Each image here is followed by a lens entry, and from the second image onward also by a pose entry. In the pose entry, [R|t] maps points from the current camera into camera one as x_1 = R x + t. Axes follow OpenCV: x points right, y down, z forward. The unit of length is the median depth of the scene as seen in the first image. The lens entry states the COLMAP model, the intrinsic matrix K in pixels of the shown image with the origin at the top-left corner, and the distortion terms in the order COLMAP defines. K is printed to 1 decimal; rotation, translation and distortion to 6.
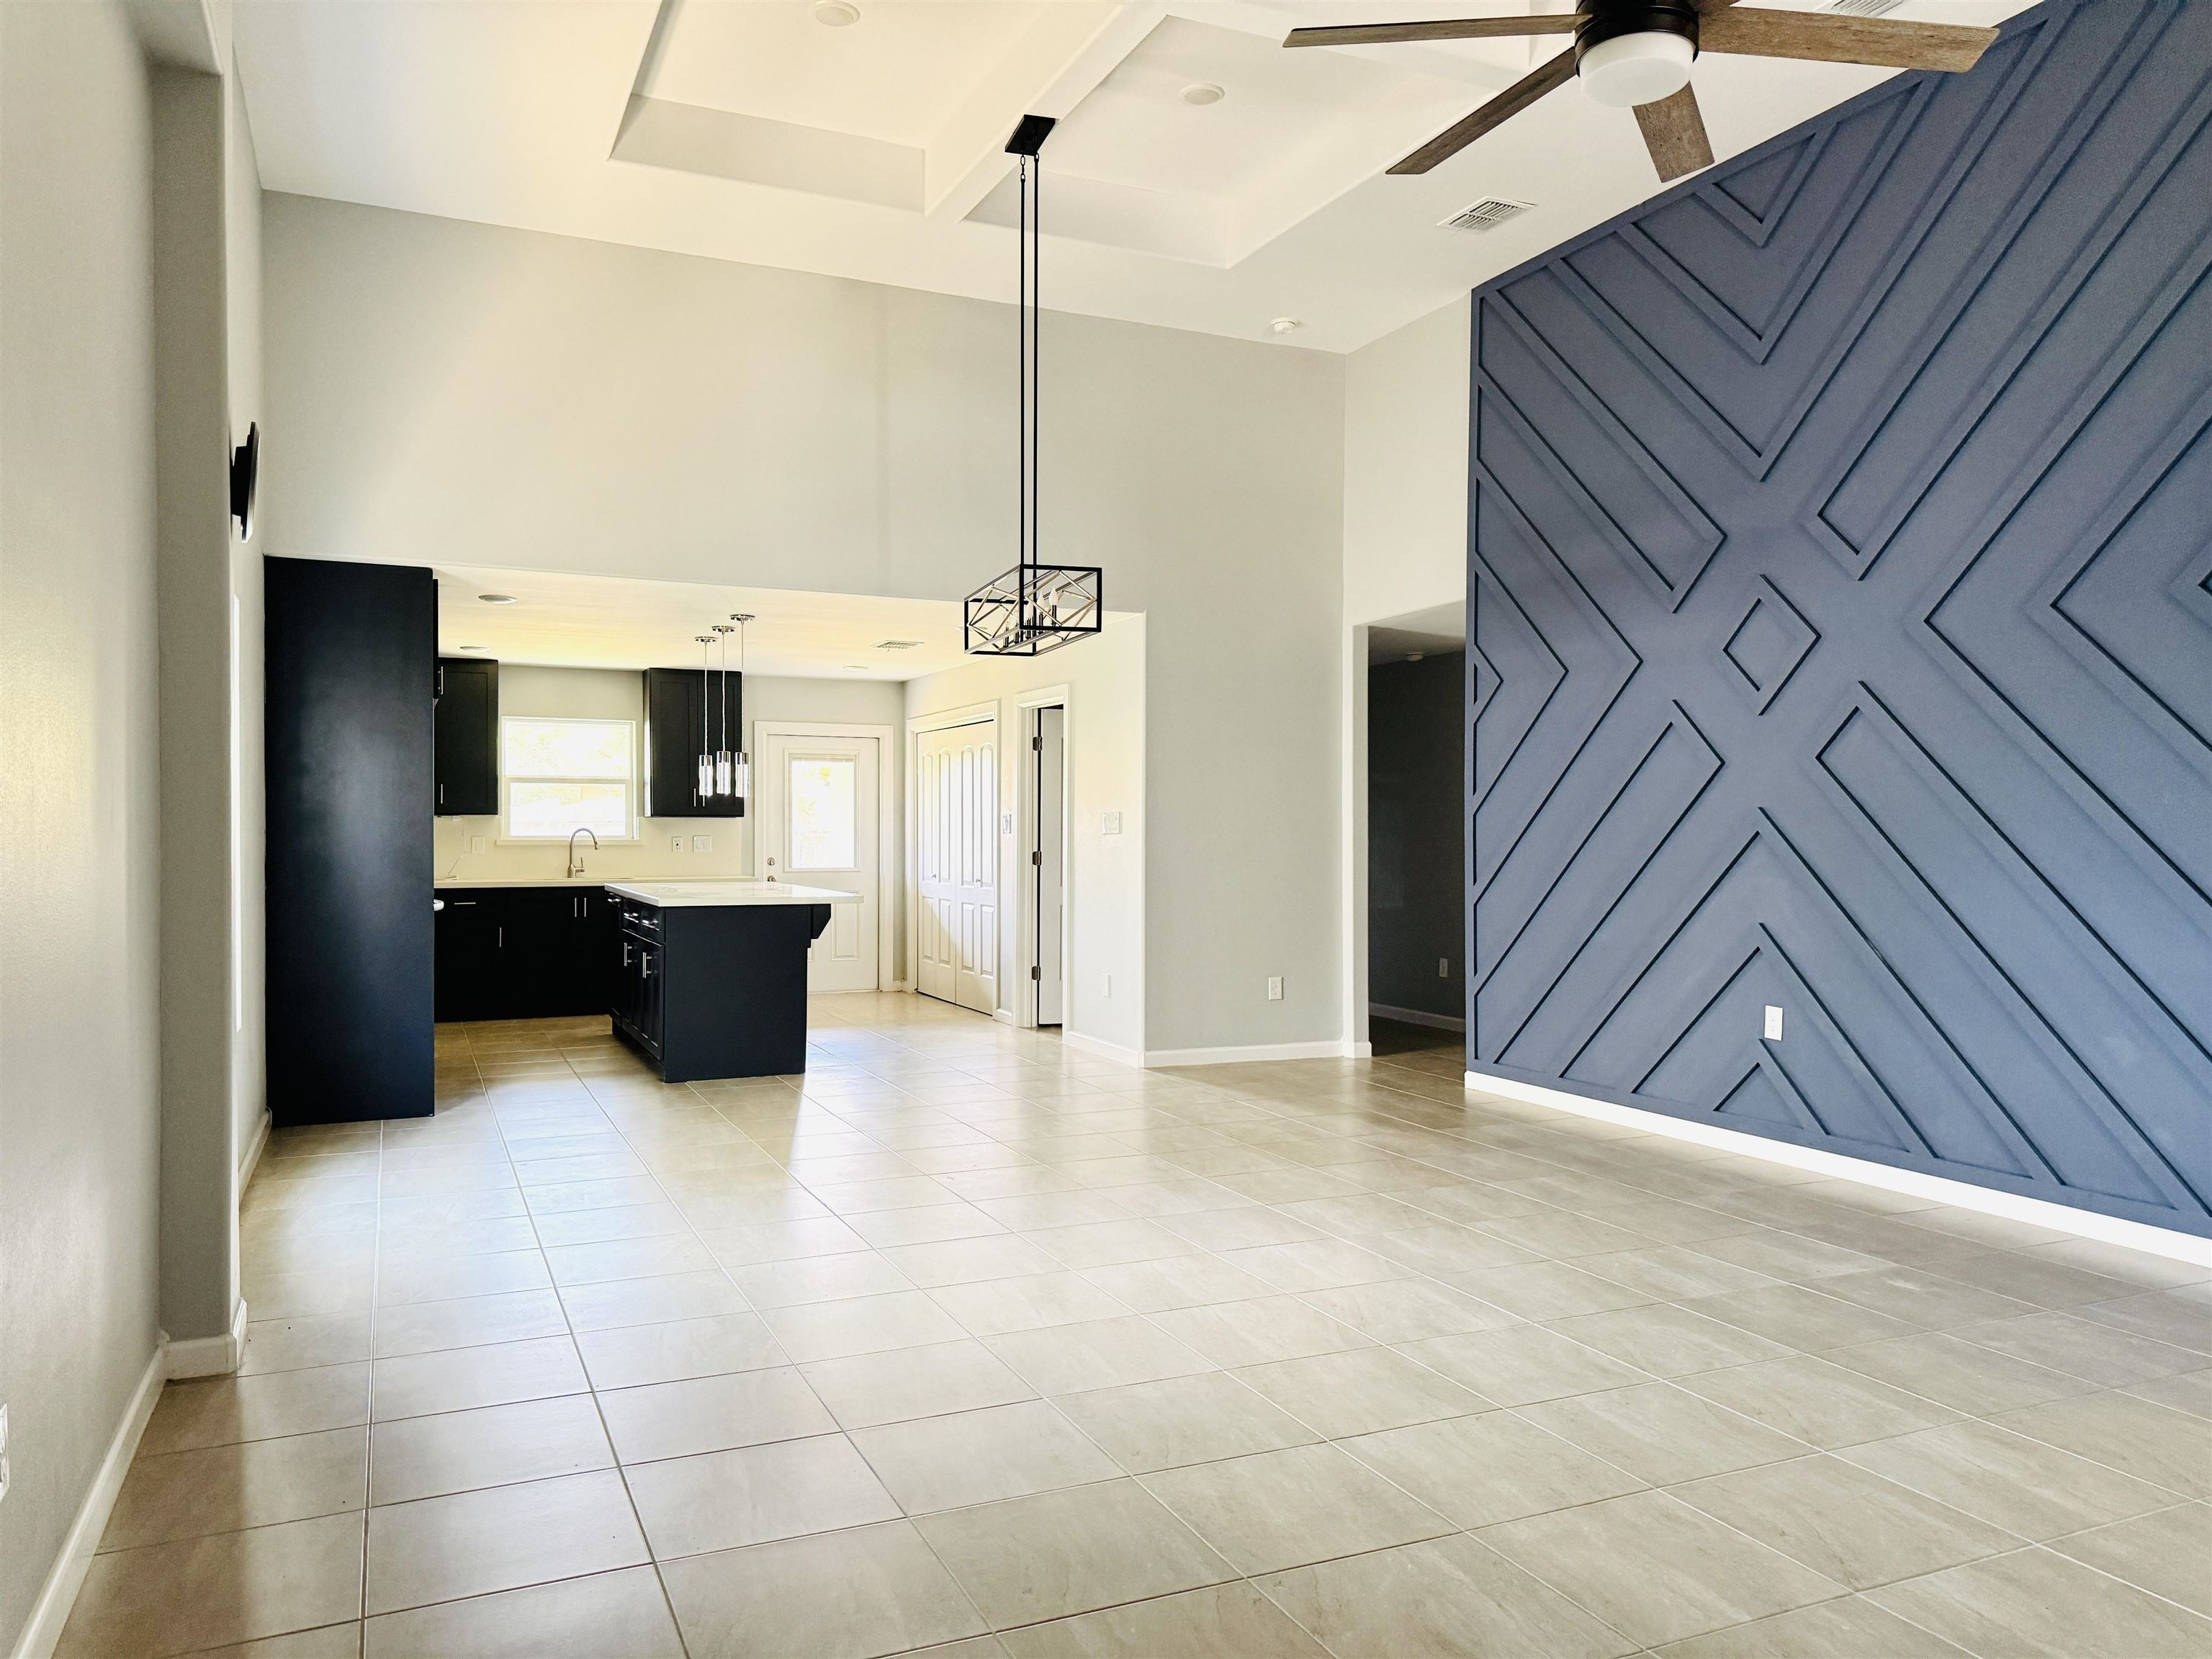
lens RADIAL K [[1583.2, 0, 1106.0], [0, 1583.2, 829.5], [0, 0, 1]] dist [0.027747, -0.002087]
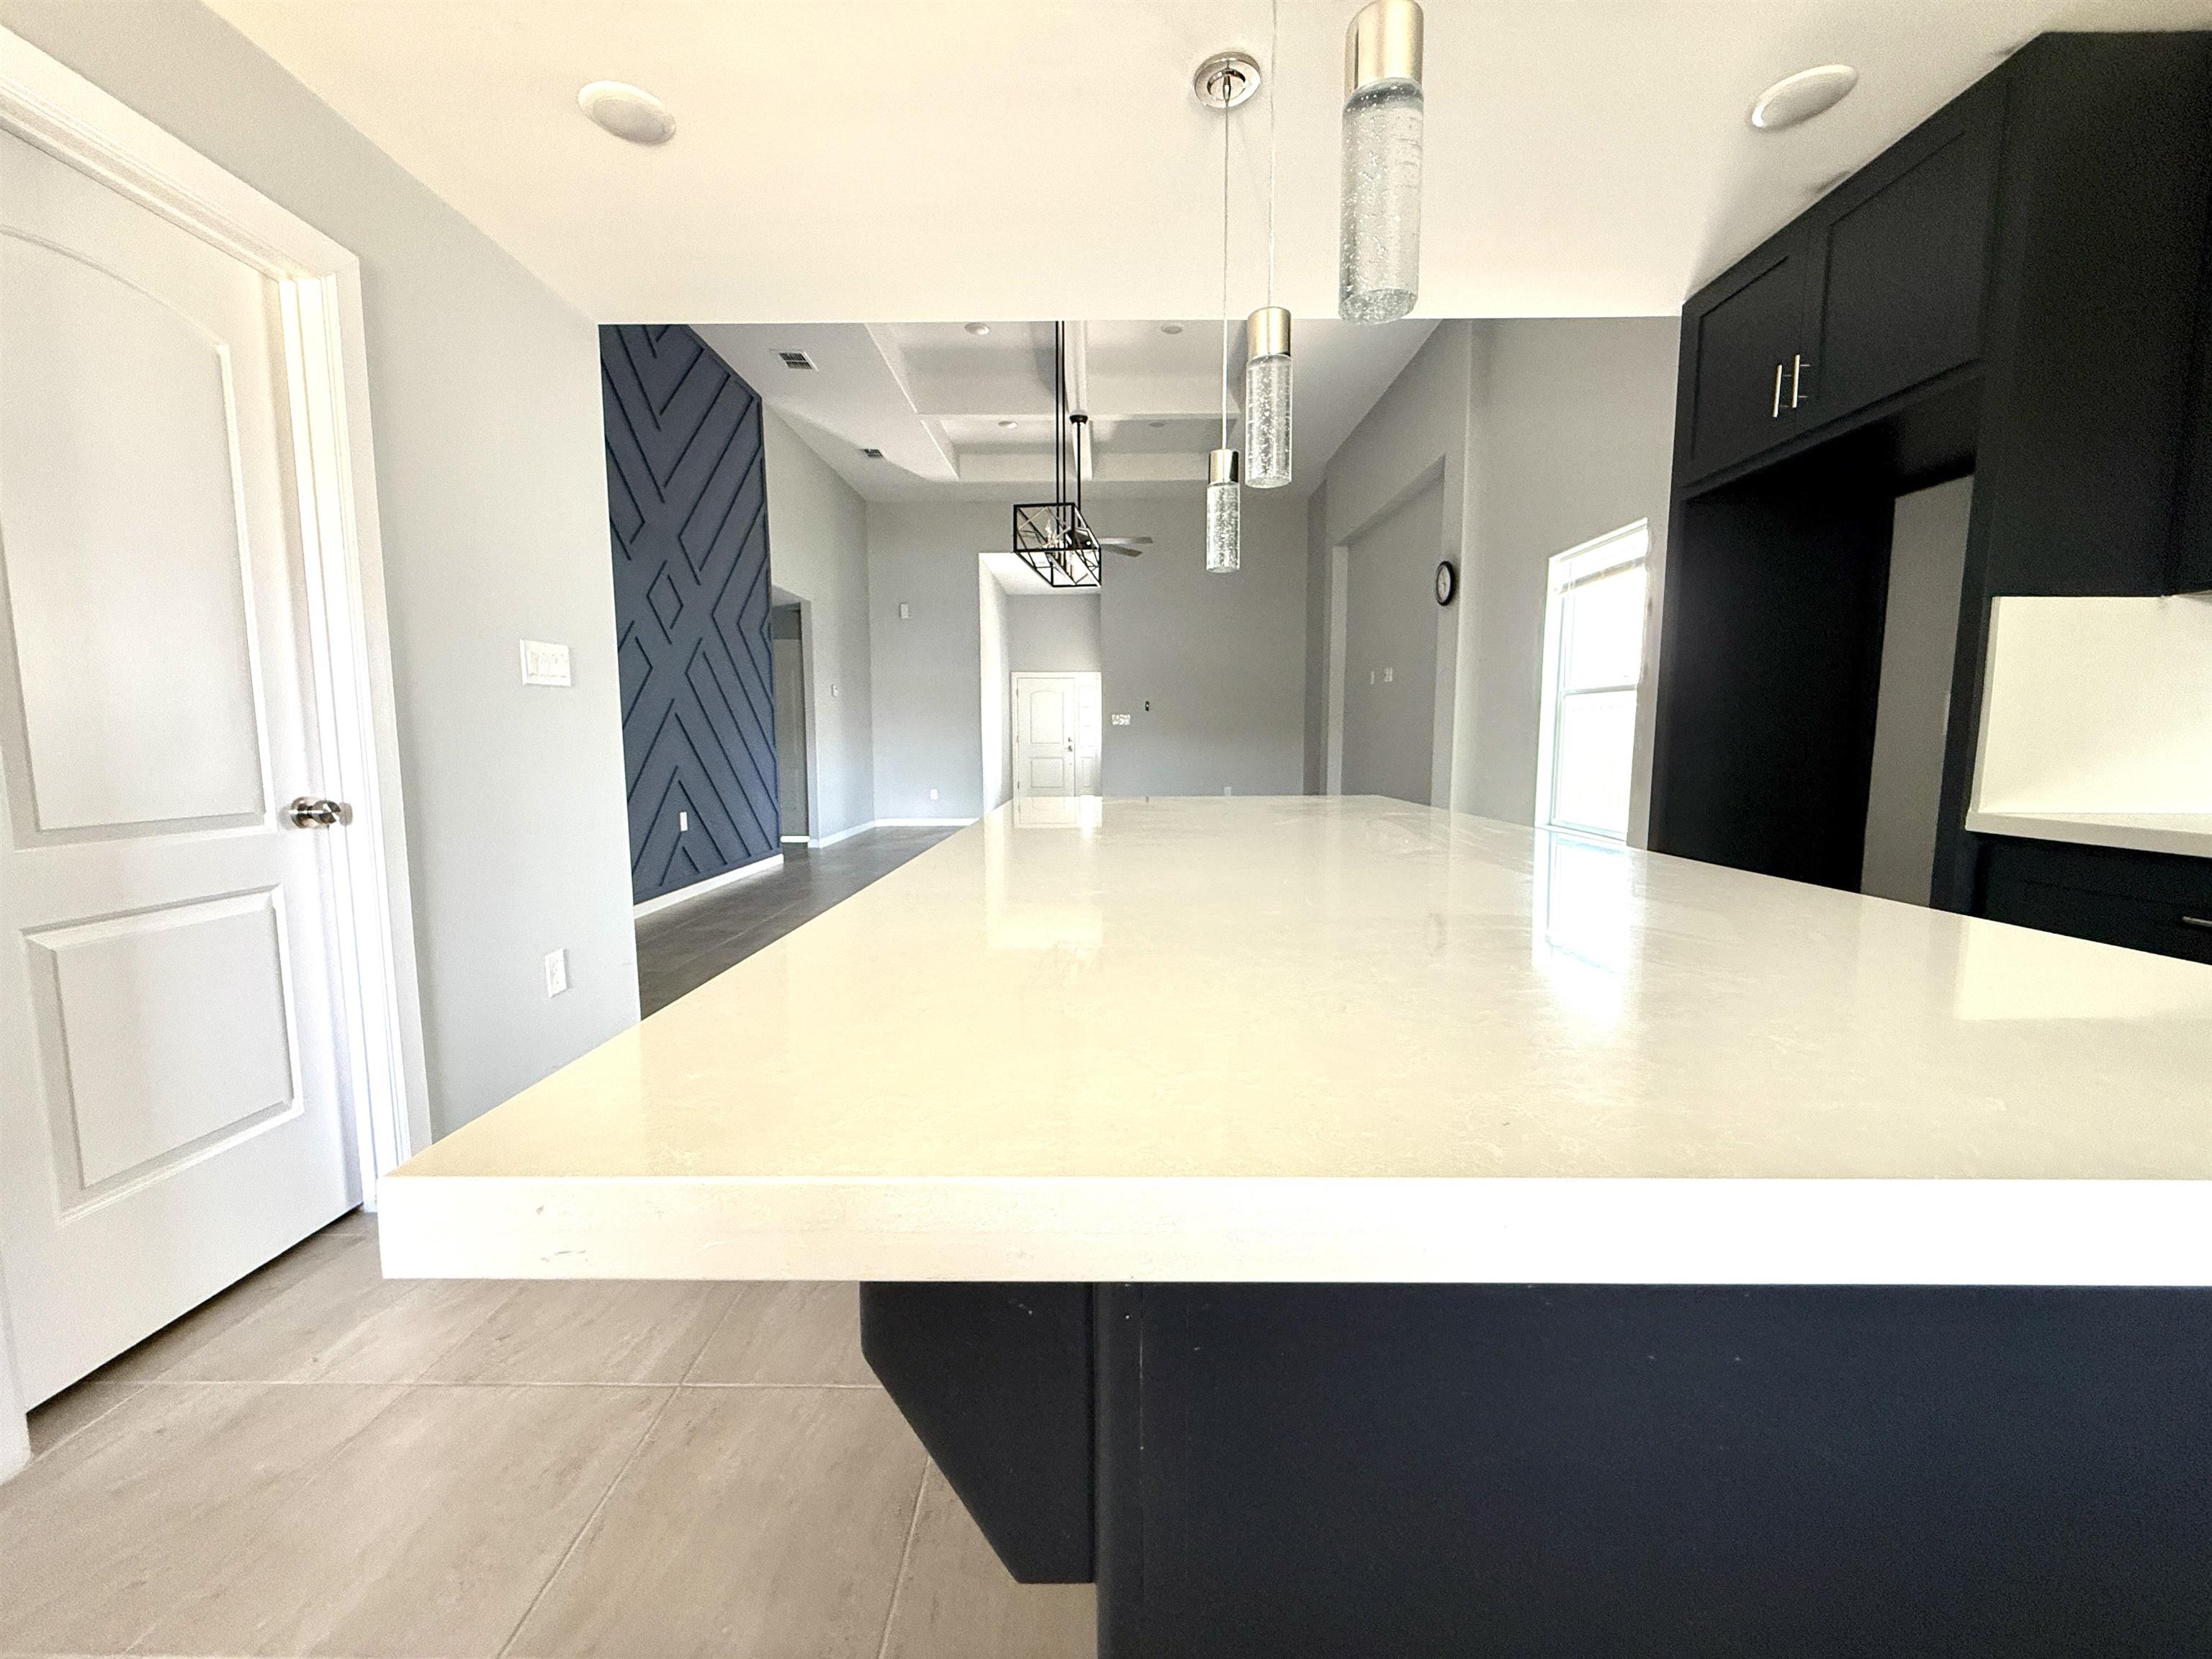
lens RADIAL K [[897.8, 0, 1098.8], [0, 897.8, 828.1], [0, 0, 1]] dist [0.001988, -0.000001]
pose [[-0.907598, -0.045329, 0.417385, -0.412391], [-0.004363, 0.995119, 0.098585, 0.027597], [-0.419817, 0.087654, -0.903366, 1.689473]]
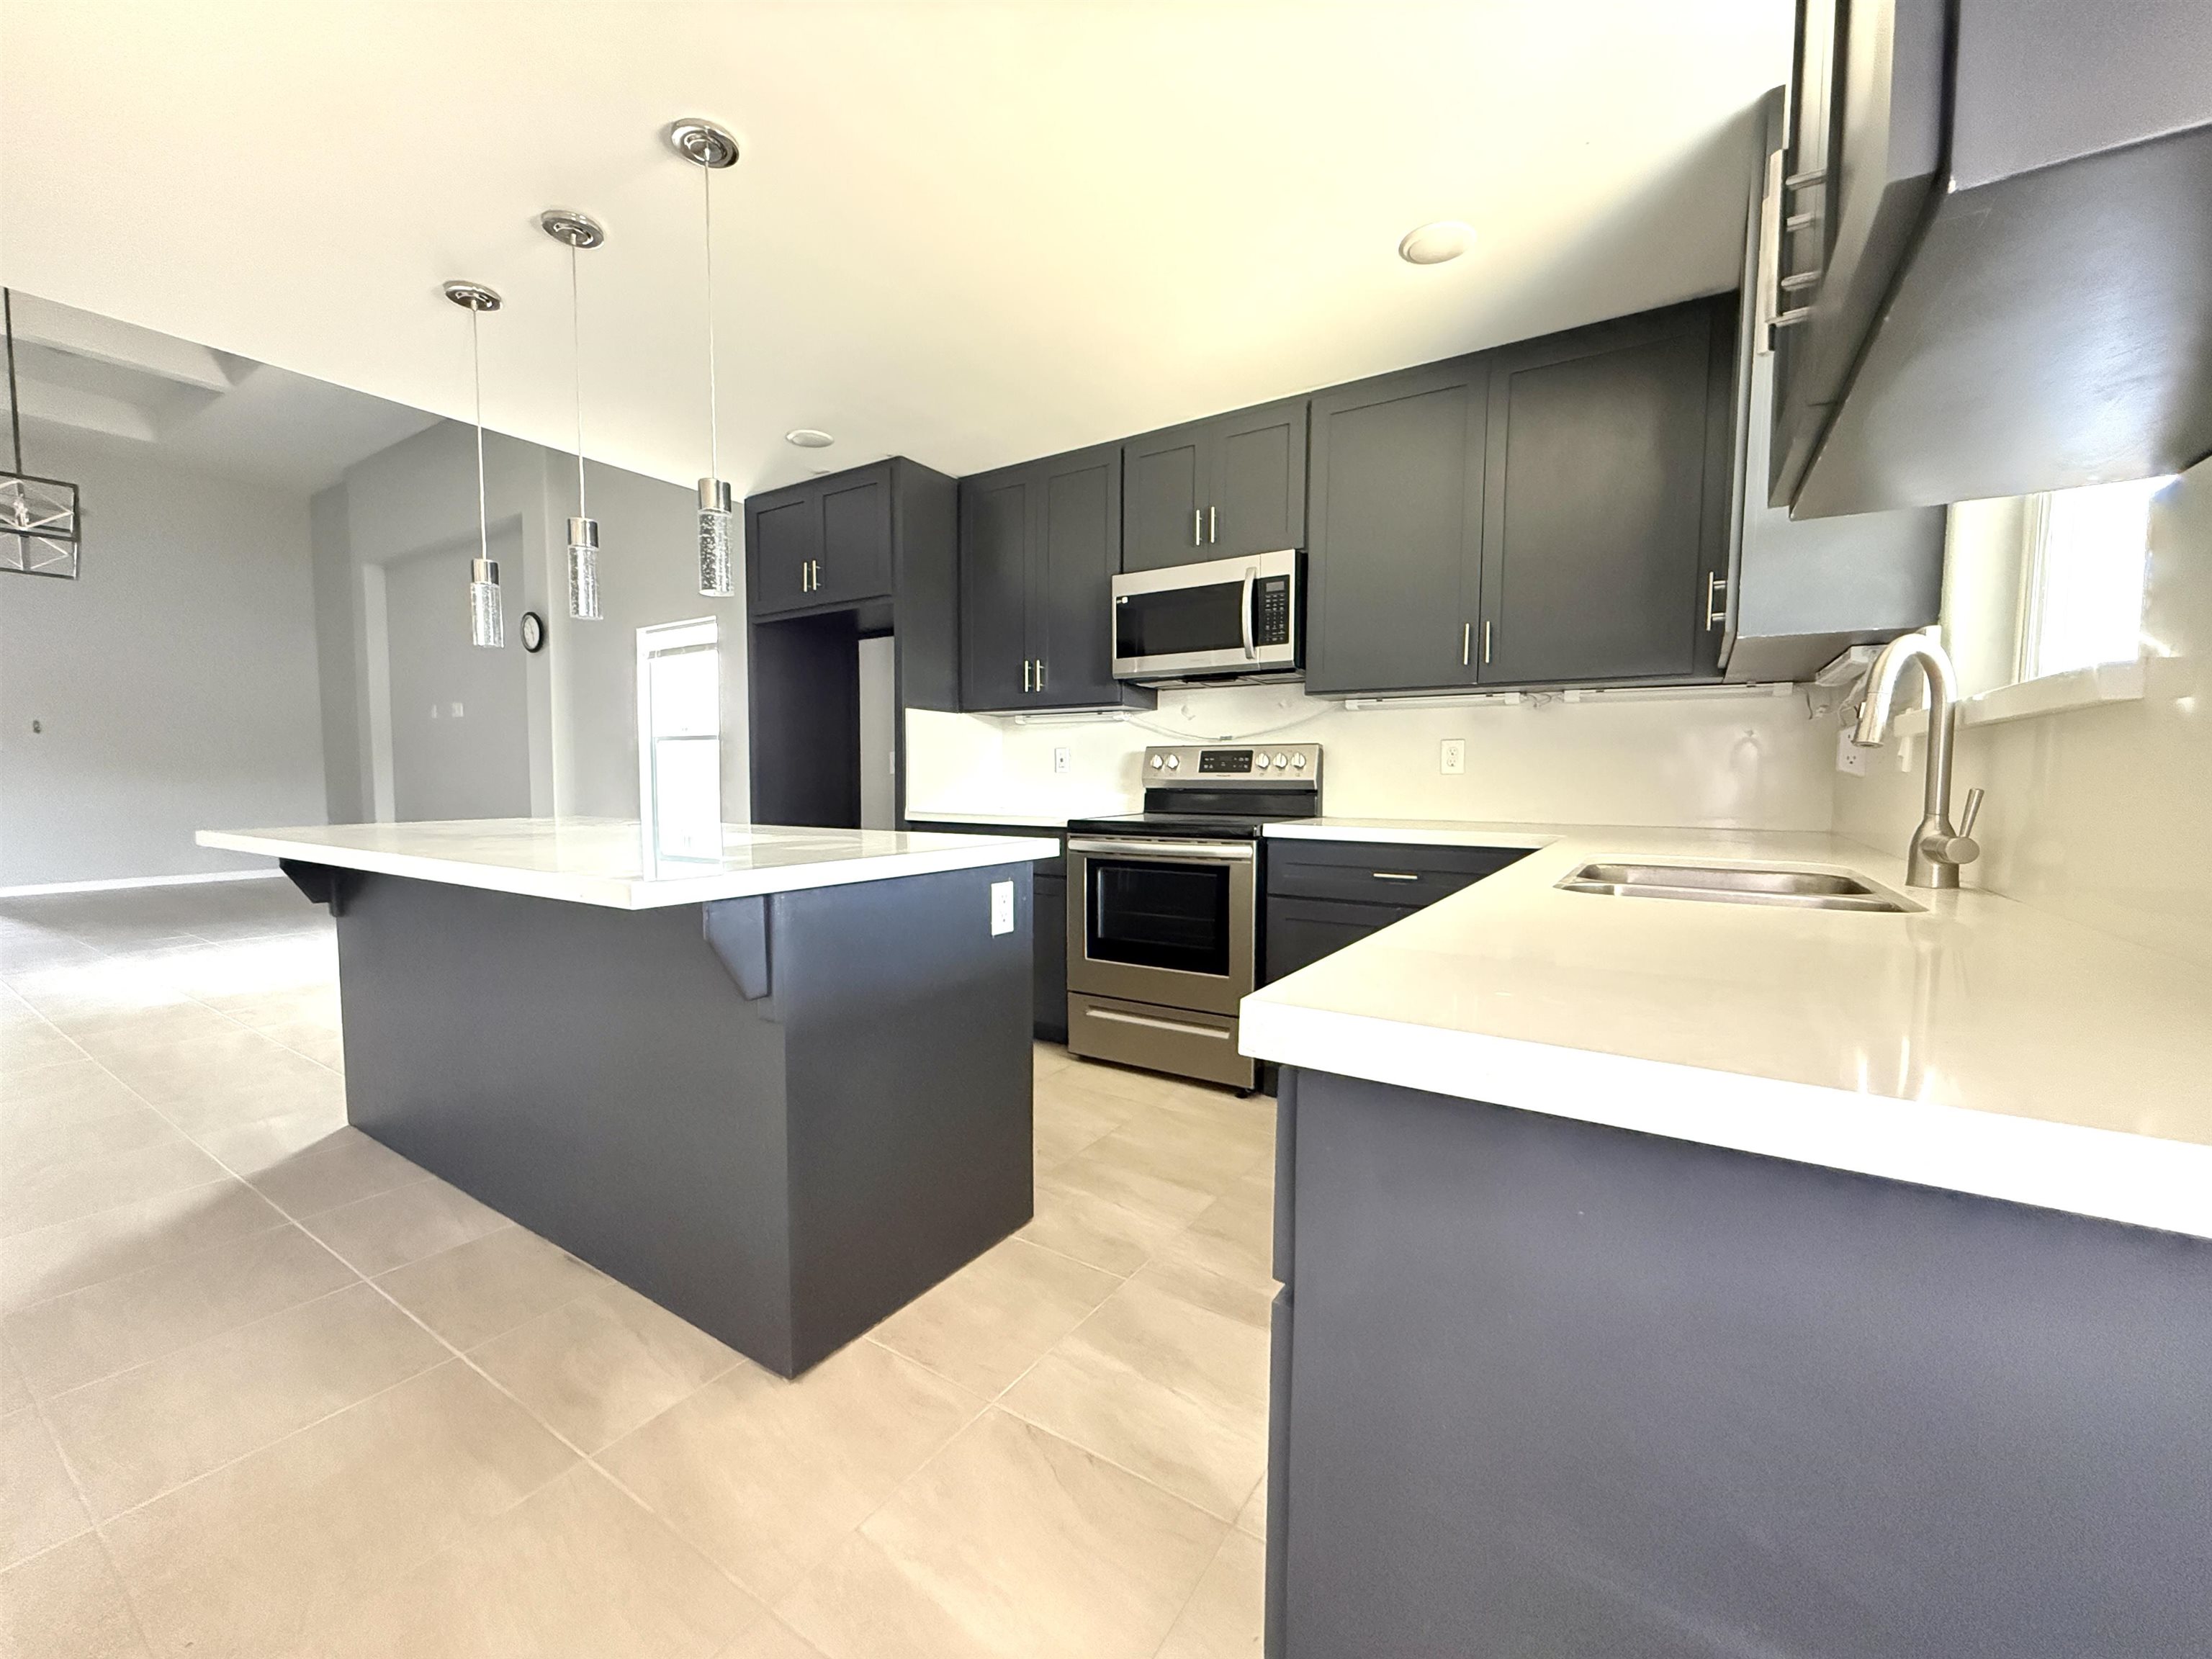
lens RADIAL K [[883.0, 0, 1112.6], [0, 883.0, 836.9], [0, 0, 1]] dist [0.000717, 0.000043]
pose [[-0.842202, 0.028793, -0.538392, -0.336321], [-0.004501, 0.998163, 0.060421, 0.032644], [0.539143, 0.053310, -0.840525, 1.902321]]
